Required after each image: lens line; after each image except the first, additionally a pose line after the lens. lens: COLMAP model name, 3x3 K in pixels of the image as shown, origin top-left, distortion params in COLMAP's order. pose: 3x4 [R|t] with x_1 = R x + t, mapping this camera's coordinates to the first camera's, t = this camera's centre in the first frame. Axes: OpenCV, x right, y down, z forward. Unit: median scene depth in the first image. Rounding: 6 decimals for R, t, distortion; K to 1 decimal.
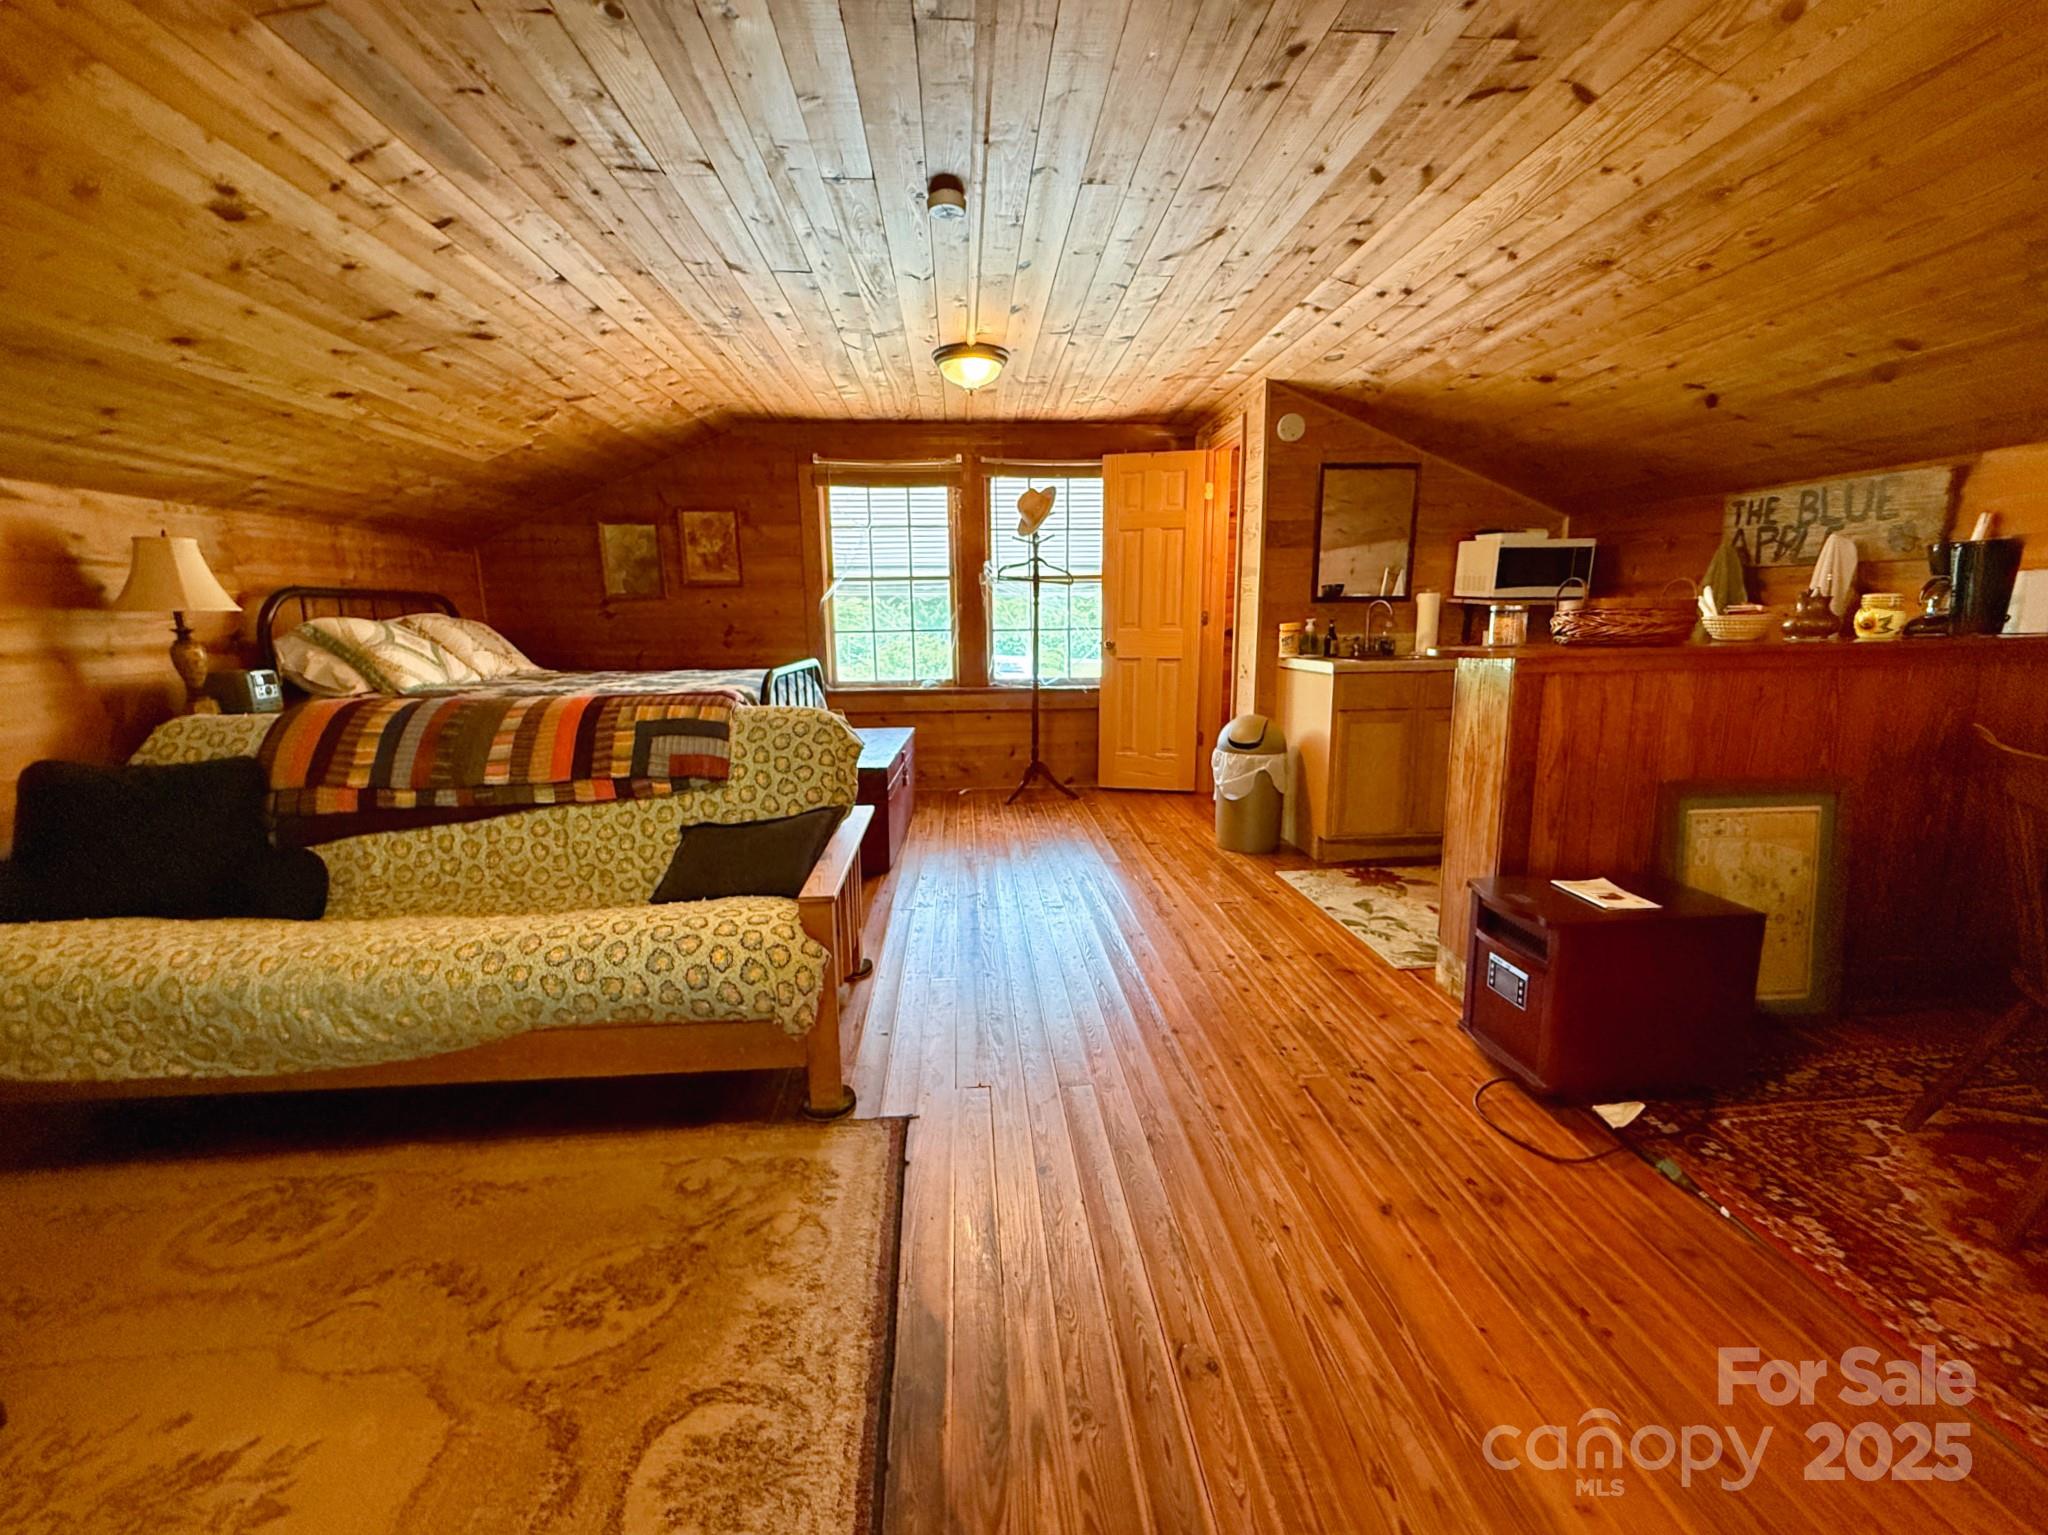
lens RADIAL K [[821.2, 0, 1003.6], [0, 821.2, 765.0], [0, 0, 1]] dist [0.000158, -0.000278]
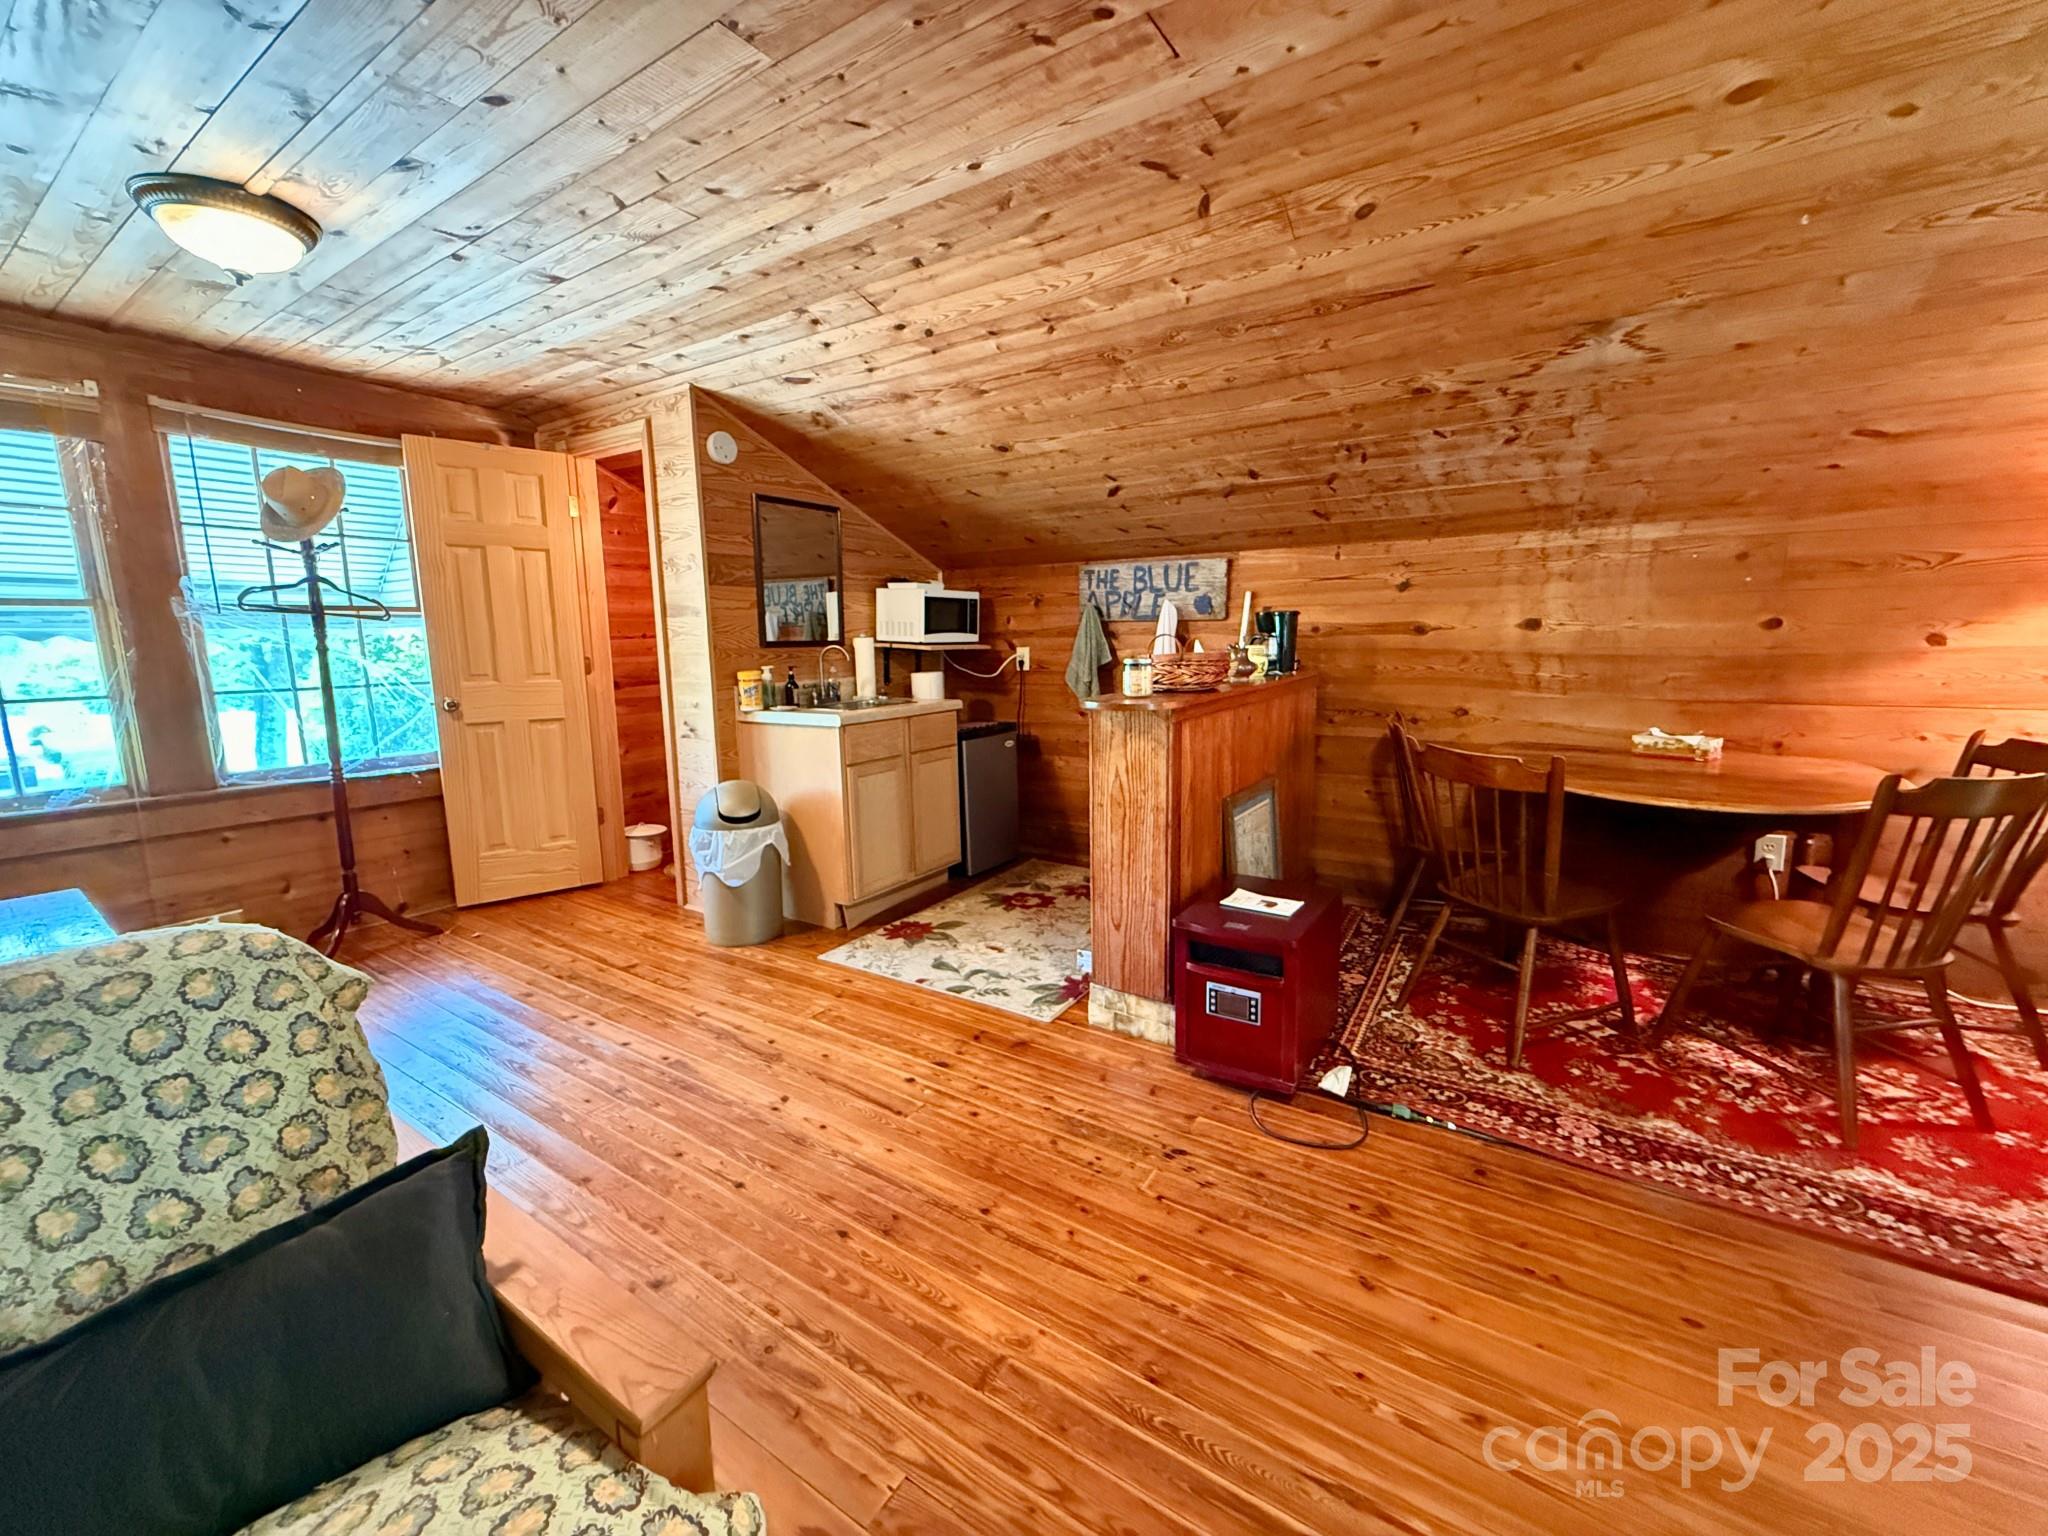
lens RADIAL K [[821.2, 0, 1023.1], [0, 821.2, 769.9], [0, 0, 1]] dist [0.000158, -0.000278]
pose [[0.605562, -0.124107, 0.786061, -0.215404], [0.150256, 0.987829, 0.040209, -0.074349], [-0.781484, 0.093761, 0.616840, 0.298807]]
